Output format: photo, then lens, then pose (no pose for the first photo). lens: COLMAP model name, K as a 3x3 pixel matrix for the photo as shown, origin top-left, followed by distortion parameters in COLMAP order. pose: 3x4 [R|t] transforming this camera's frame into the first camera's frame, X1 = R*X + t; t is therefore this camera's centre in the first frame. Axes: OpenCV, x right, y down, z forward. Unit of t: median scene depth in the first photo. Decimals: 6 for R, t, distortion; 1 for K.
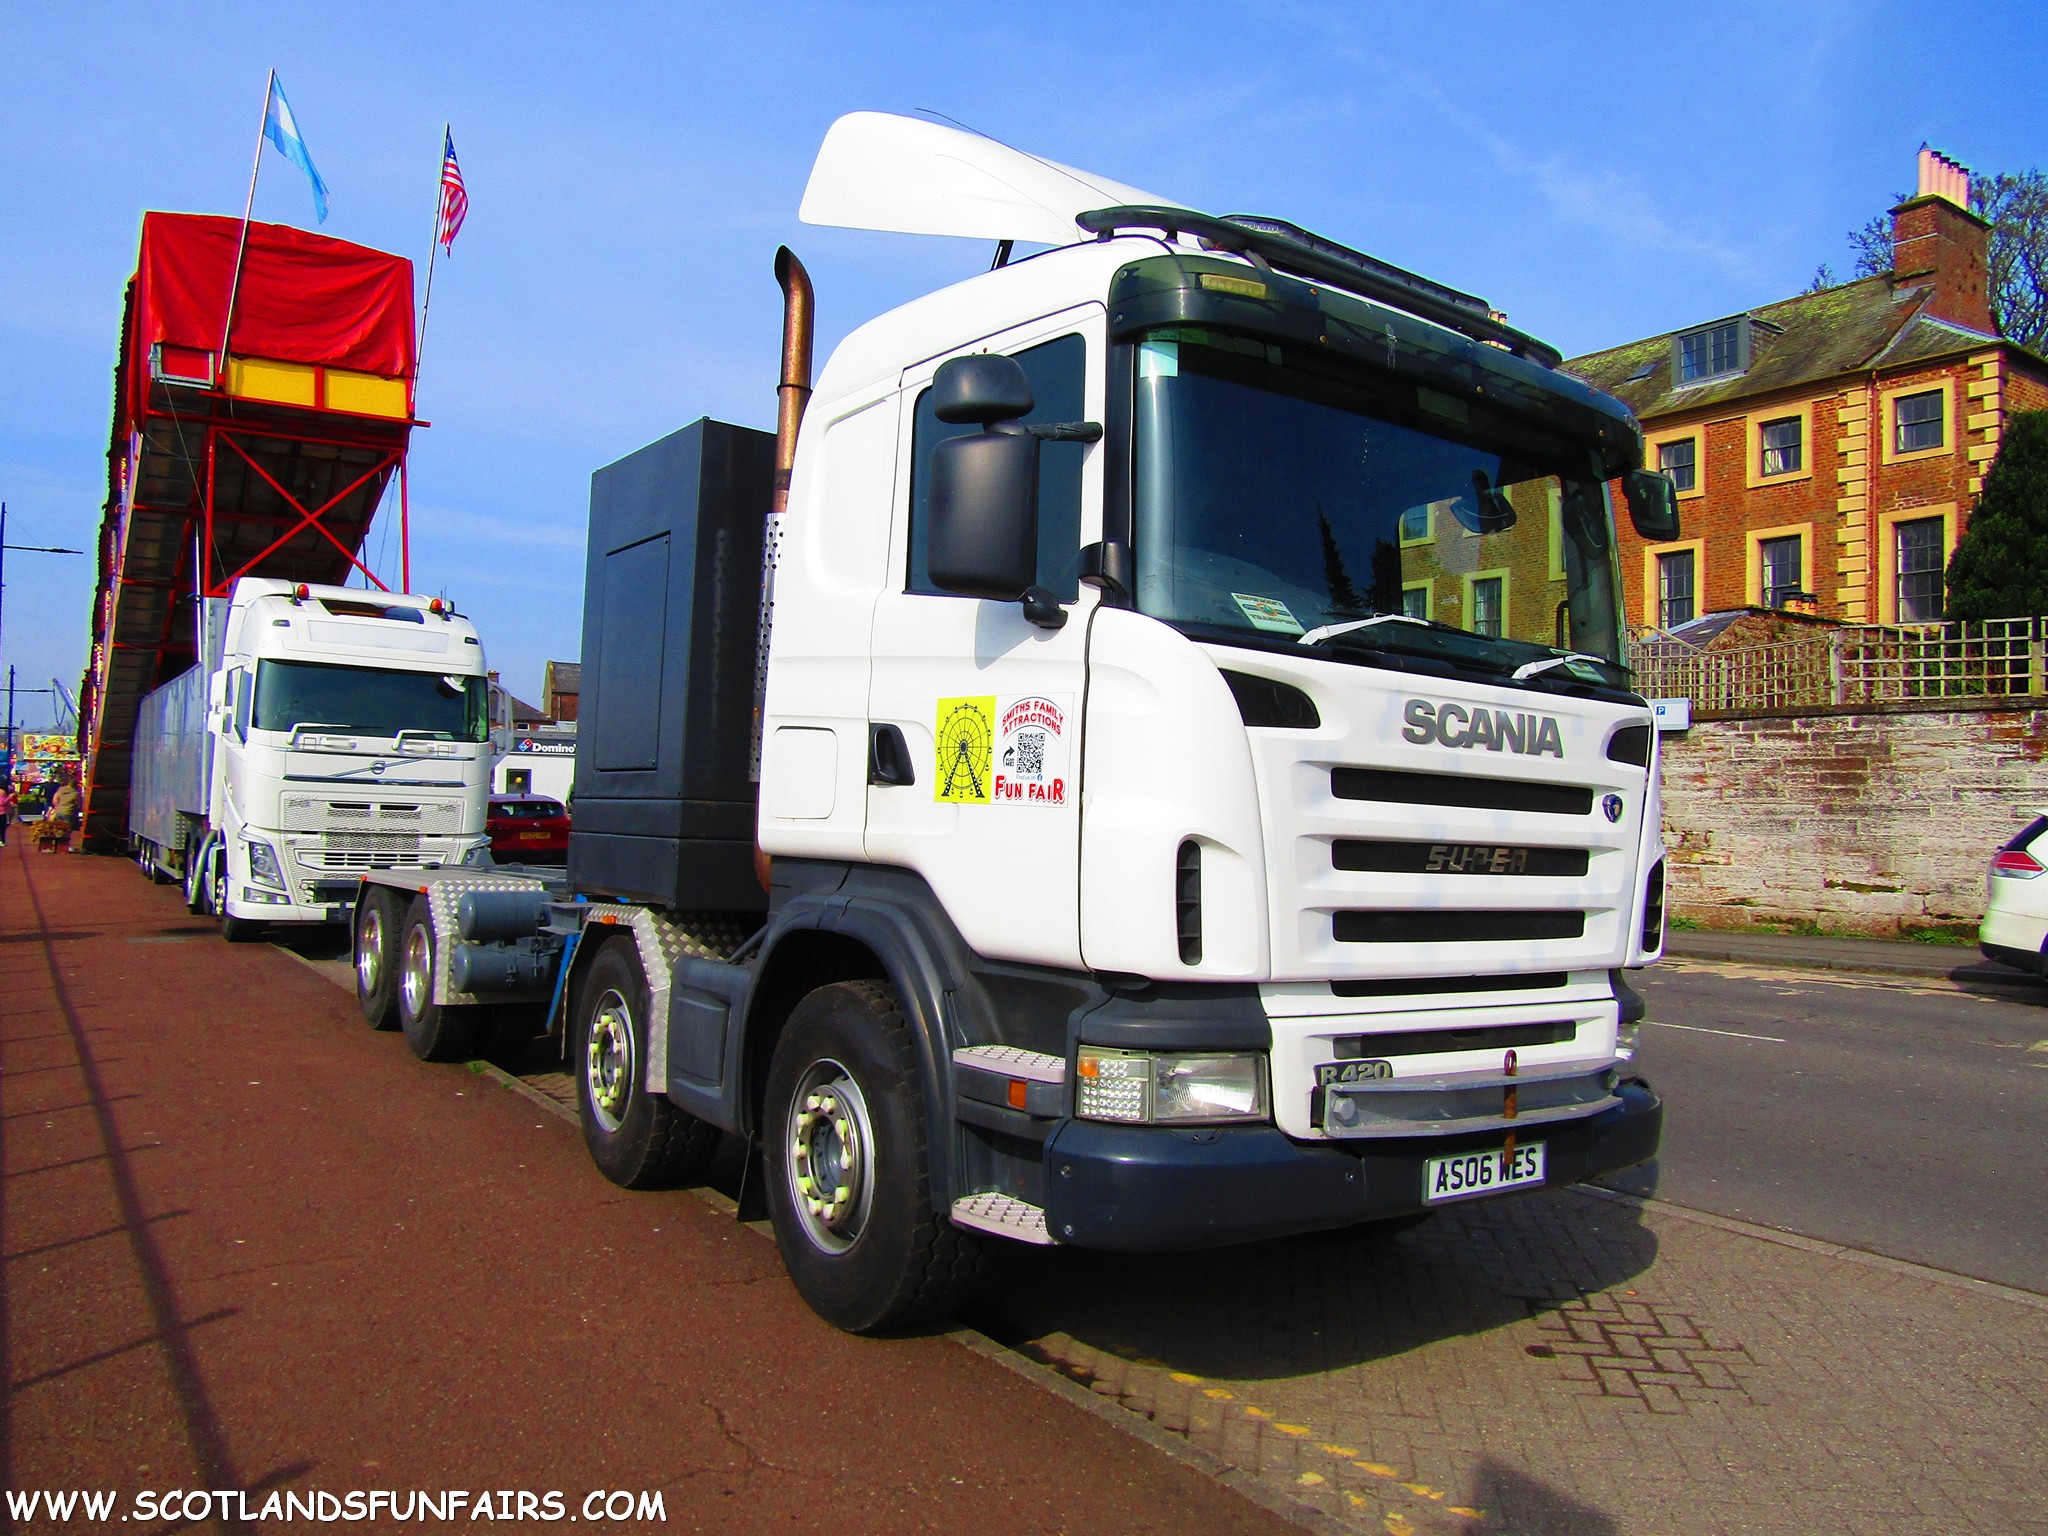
lens RADIAL K [[1465.8, 0, 1022.6], [0, 1465.8, 761.7], [0, 0, 1]] dist [-0.008792, -0.001578]
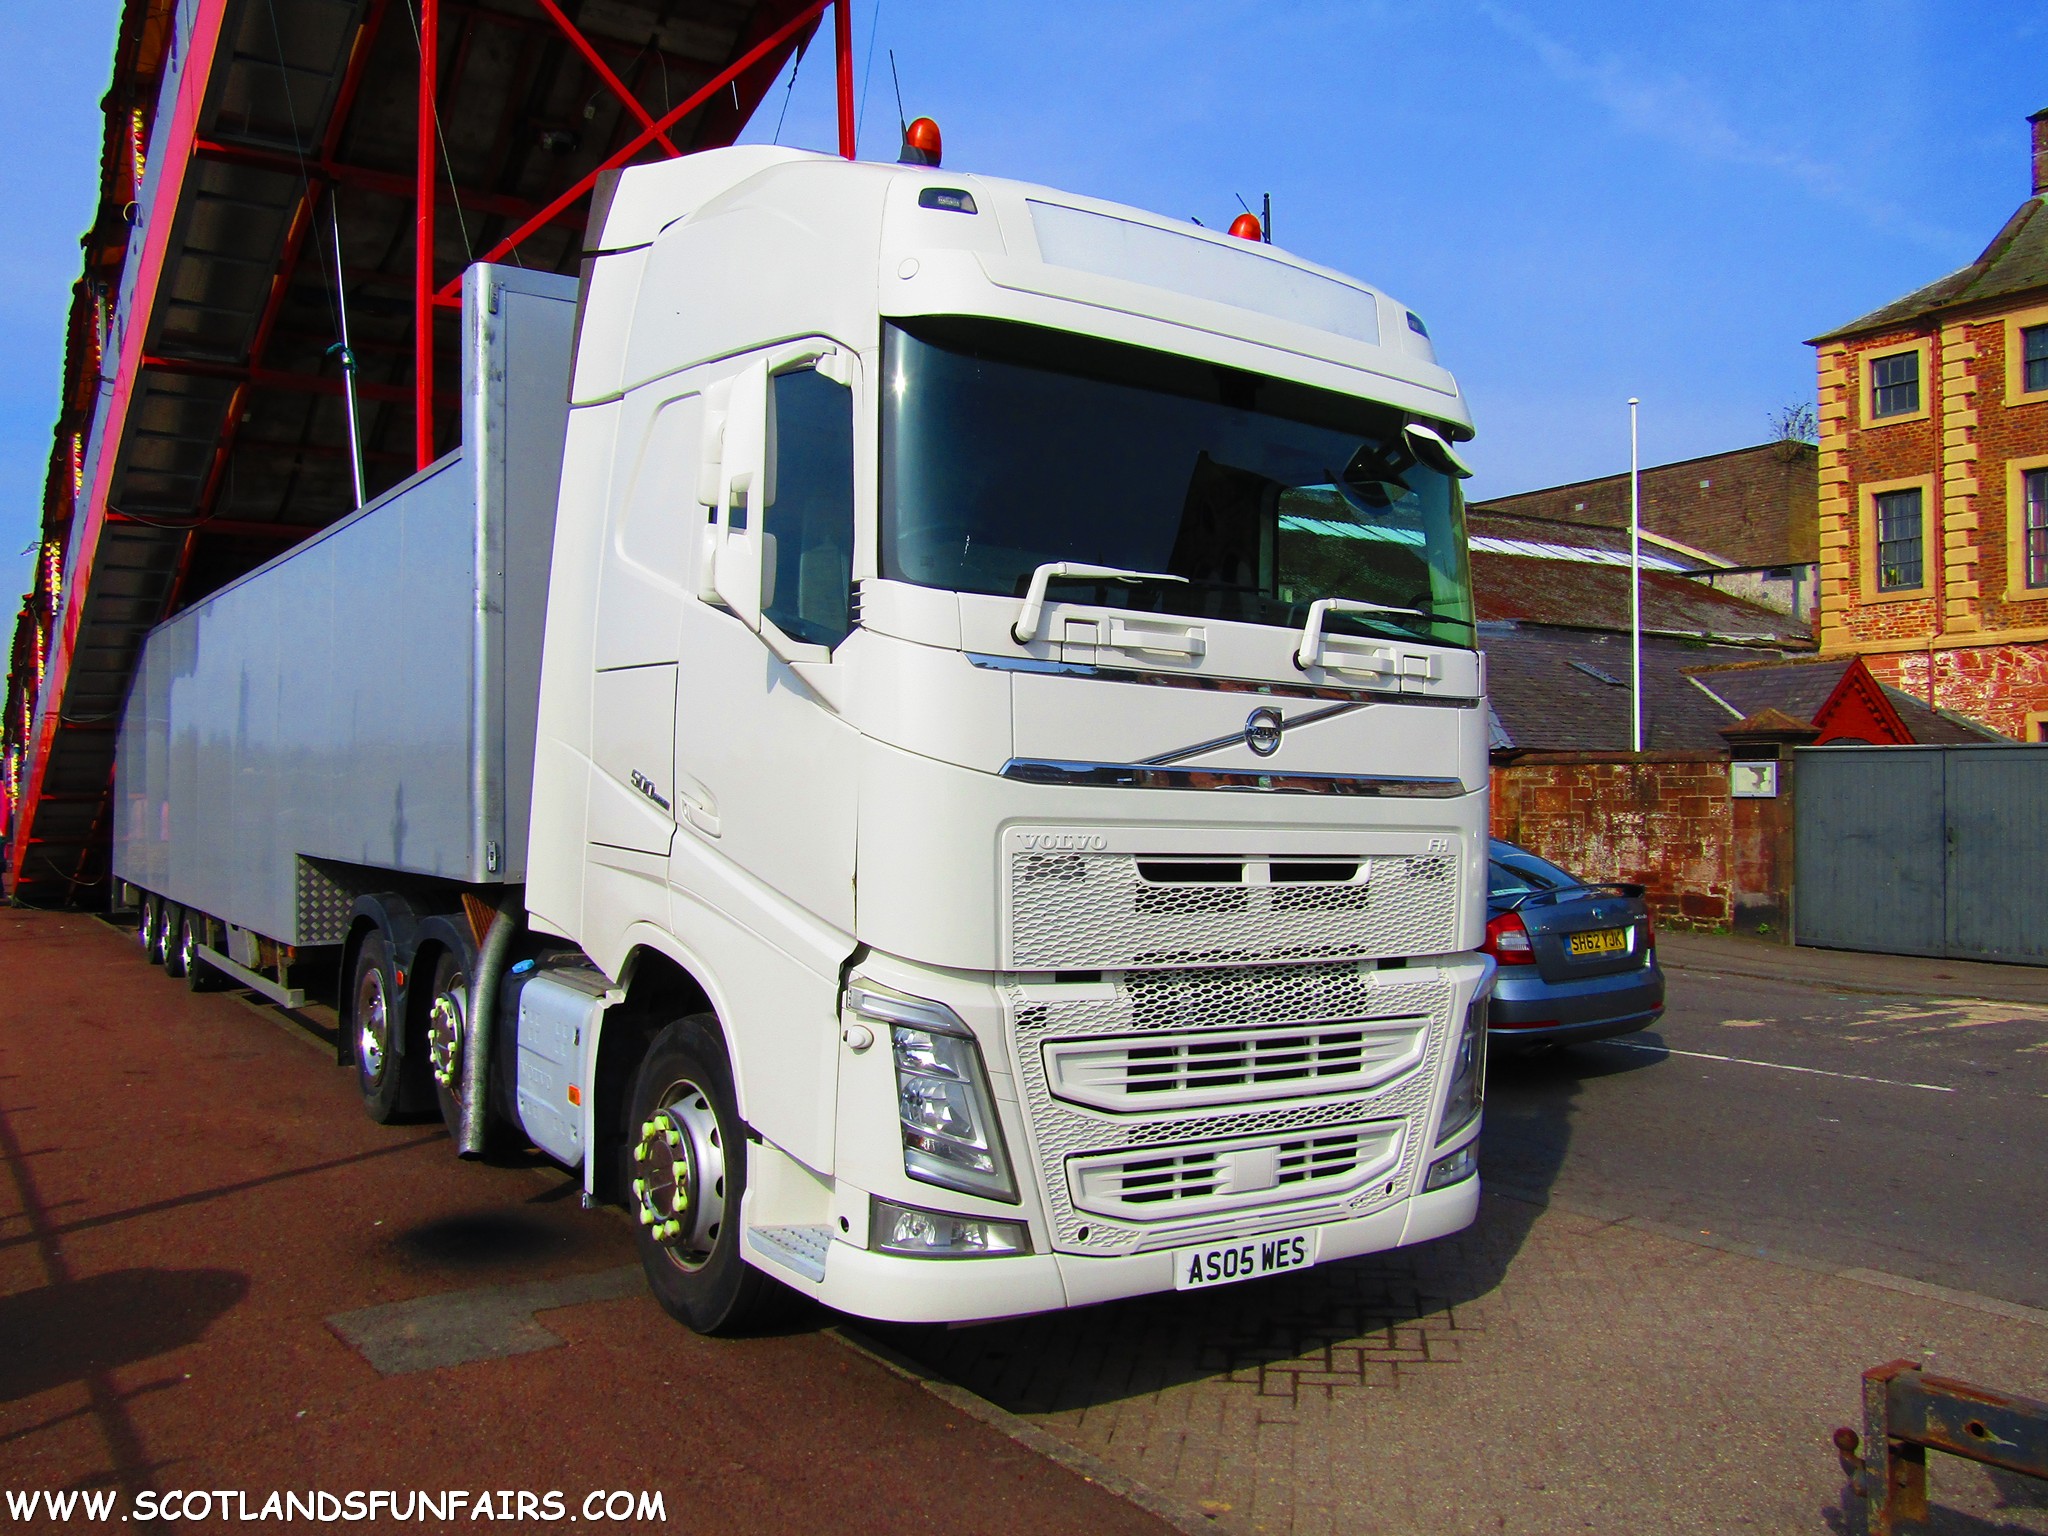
lens RADIAL K [[1690.6, 0, 1025.6], [0, 1690.6, 770.8], [0, 0, 1]] dist [-0.046221, 0.000227]
pose [[0.999932, -0.011633, -0.001074, -0.478961], [0.011643, 0.999887, 0.009557, 0.007839], [0.000963, -0.009569, 0.999954, 0.667751]]
